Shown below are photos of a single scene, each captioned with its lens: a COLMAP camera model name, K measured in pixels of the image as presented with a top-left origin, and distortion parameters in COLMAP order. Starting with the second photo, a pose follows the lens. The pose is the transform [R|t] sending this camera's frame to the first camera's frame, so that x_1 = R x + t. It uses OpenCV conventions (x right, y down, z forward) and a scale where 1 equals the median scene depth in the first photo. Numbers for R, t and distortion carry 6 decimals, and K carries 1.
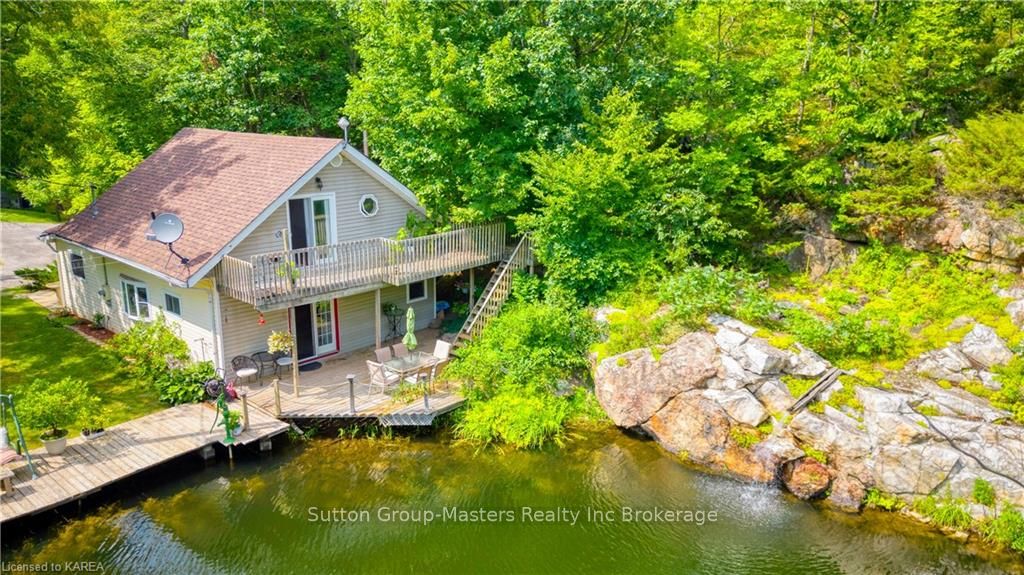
lens RADIAL K [[724.7, 0, 517.7], [0, 724.7, 286.0], [0, 0, 1]] dist [0.078072, -0.074693]
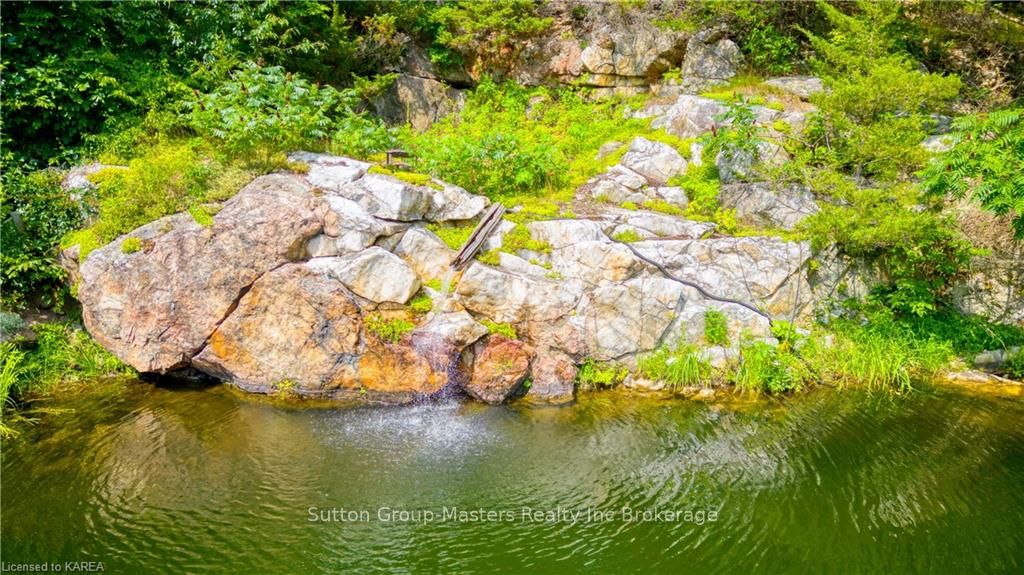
lens RADIAL K [[724.7, 0, 517.7], [0, 724.7, 286.0], [0, 0, 1]] dist [0.078072, -0.074693]
pose [[0.813525, -0.131855, 0.566384, 0.074271], [0.137929, 0.989914, 0.032339, 0.168952], [-0.564936, 0.051813, 0.823506, 0.469777]]
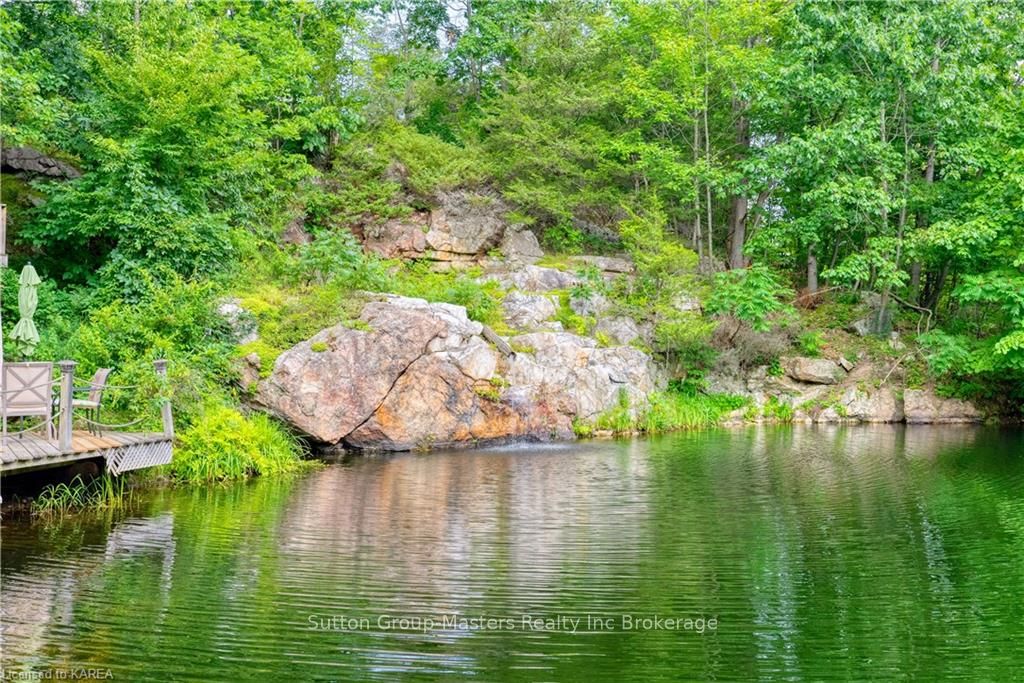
lens RADIAL K [[987.5, 0, 512.0], [0, 987.5, 341.5], [0, 0, 1]] dist [0.005474, 0.012163]
pose [[0.328277, -0.008618, 0.944542, -0.762696], [0.239404, 0.968068, -0.074372, 0.236518], [-0.913740, 0.250541, 0.319858, 0.579872]]
